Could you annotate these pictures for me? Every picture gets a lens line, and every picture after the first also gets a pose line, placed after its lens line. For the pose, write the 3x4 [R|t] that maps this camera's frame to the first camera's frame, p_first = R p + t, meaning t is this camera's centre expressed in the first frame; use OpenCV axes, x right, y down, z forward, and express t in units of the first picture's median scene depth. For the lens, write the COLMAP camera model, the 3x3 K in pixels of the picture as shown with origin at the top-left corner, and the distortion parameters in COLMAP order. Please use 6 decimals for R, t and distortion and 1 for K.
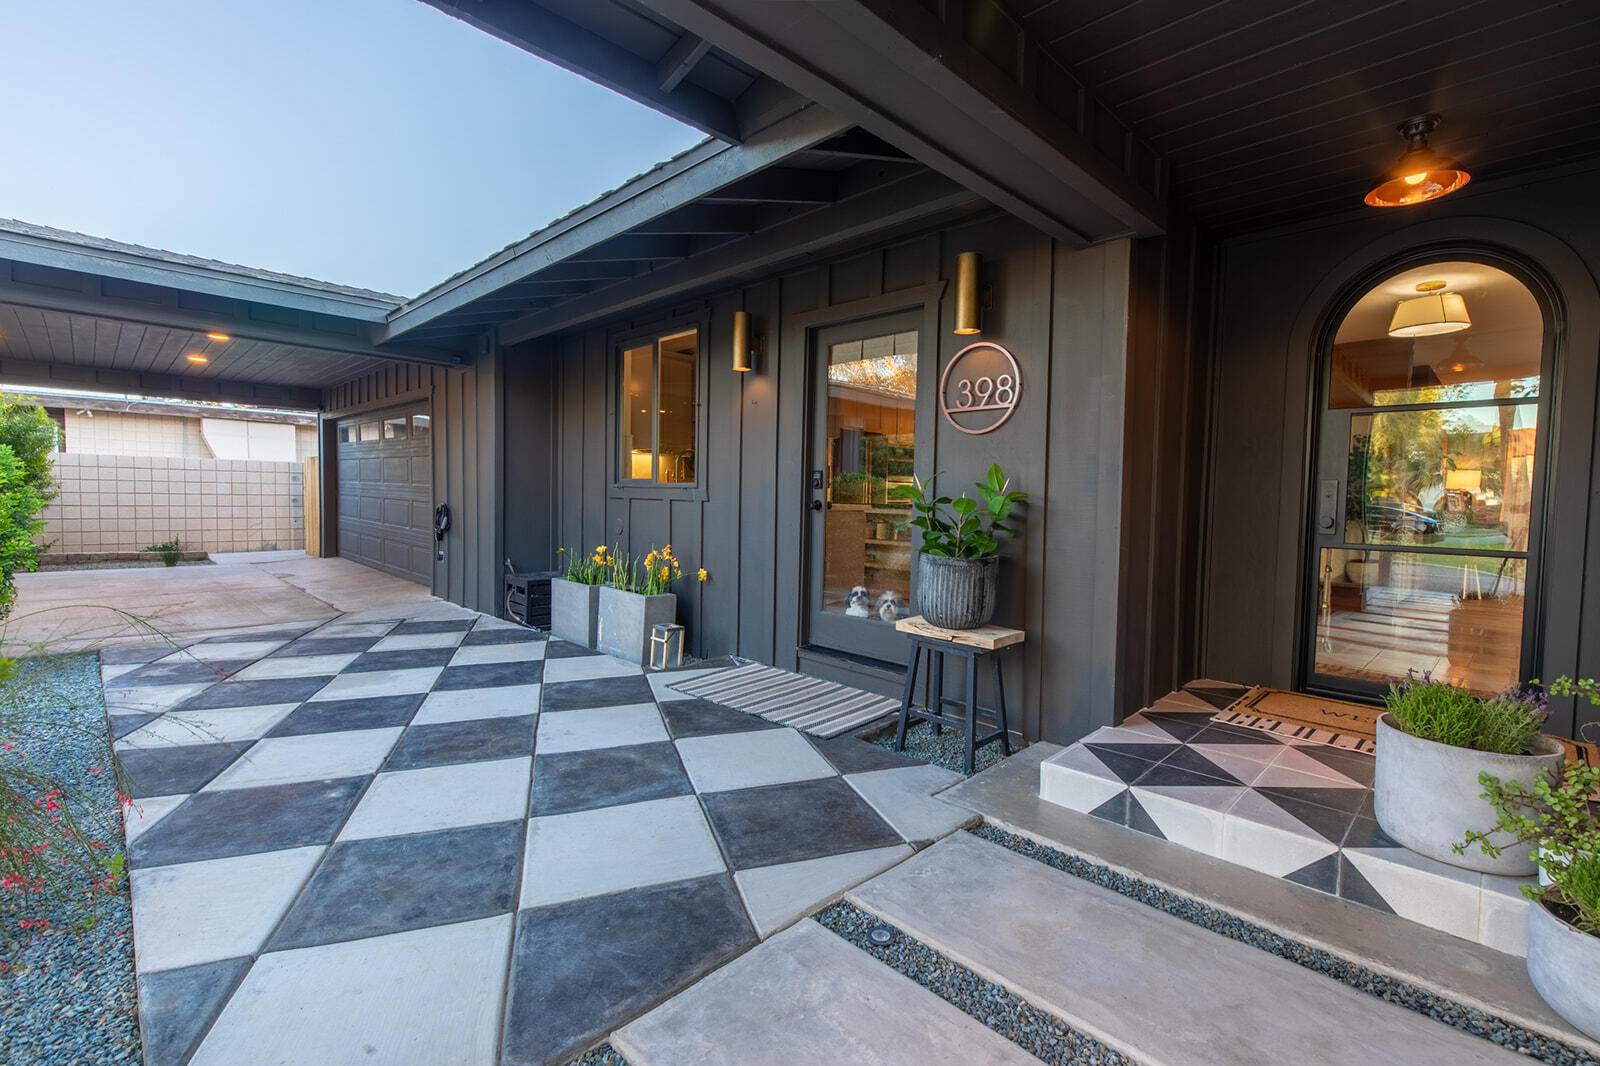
lens RADIAL K [[716.0, 0, 798.9], [0, 716.0, 525.7], [0, 0, 1]] dist [0.005812, -0.001557]
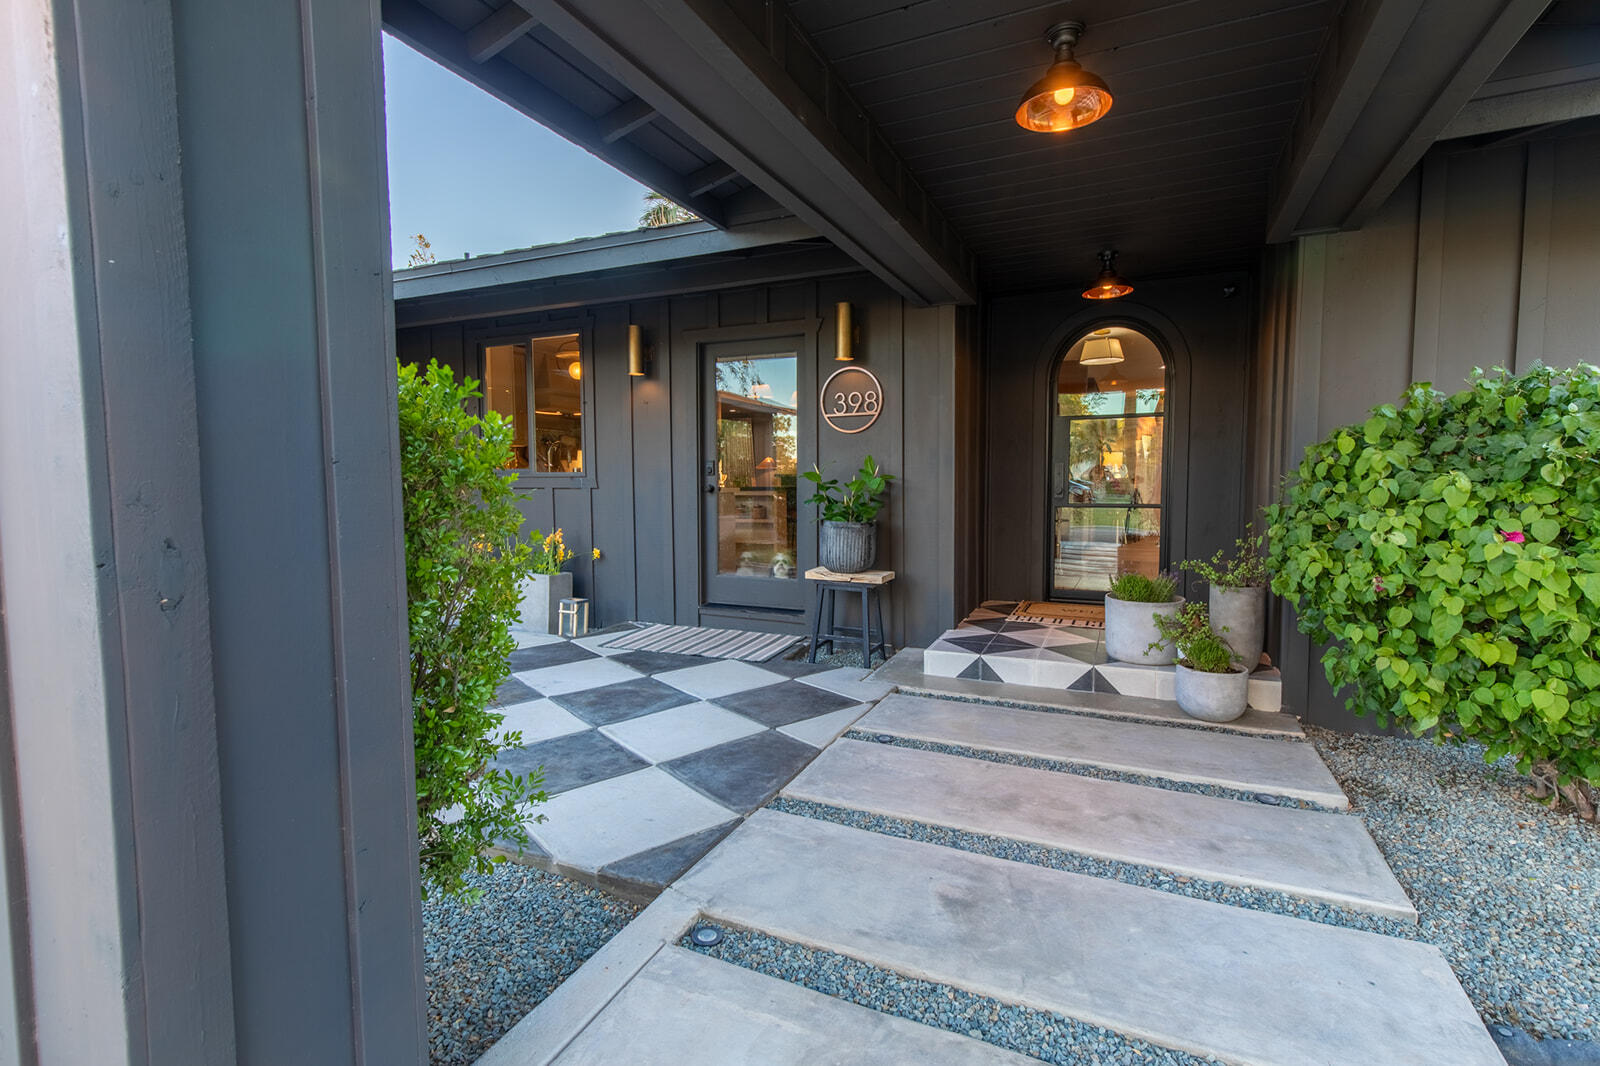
lens RADIAL K [[716.0, 0, 808.0], [0, 716.0, 522.7], [0, 0, 1]] dist [0.005812, -0.001557]
pose [[0.937104, -0.043642, 0.346310, -0.358272], [0.037433, 0.998996, 0.024600, 0.007864], [-0.347036, -0.010089, 0.937798, -0.300393]]
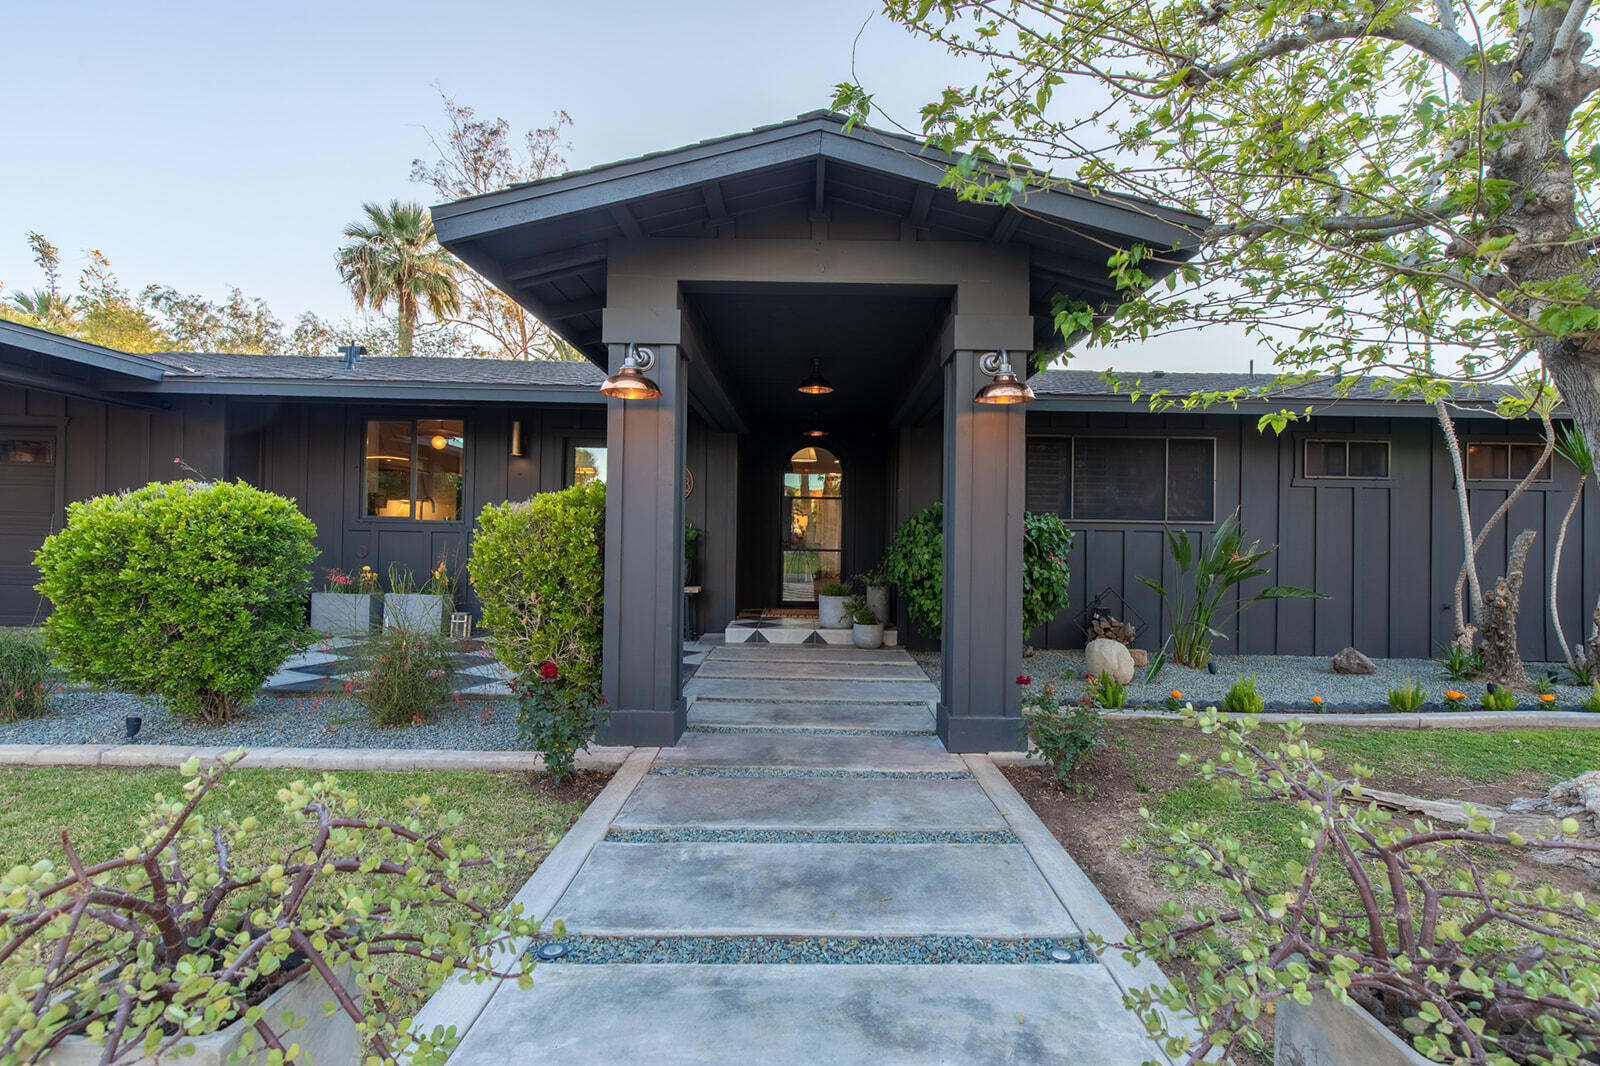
lens RADIAL K [[716.0, 0, 800.0], [0, 716.0, 530.0], [0, 0, 1]] dist [0.005812, -0.001557]
pose [[0.709670, -0.000417, 0.704534, -1.182061], [0.026853, 0.999289, -0.026458, 0.030314], [-0.704022, 0.037695, 0.709177, -0.974421]]
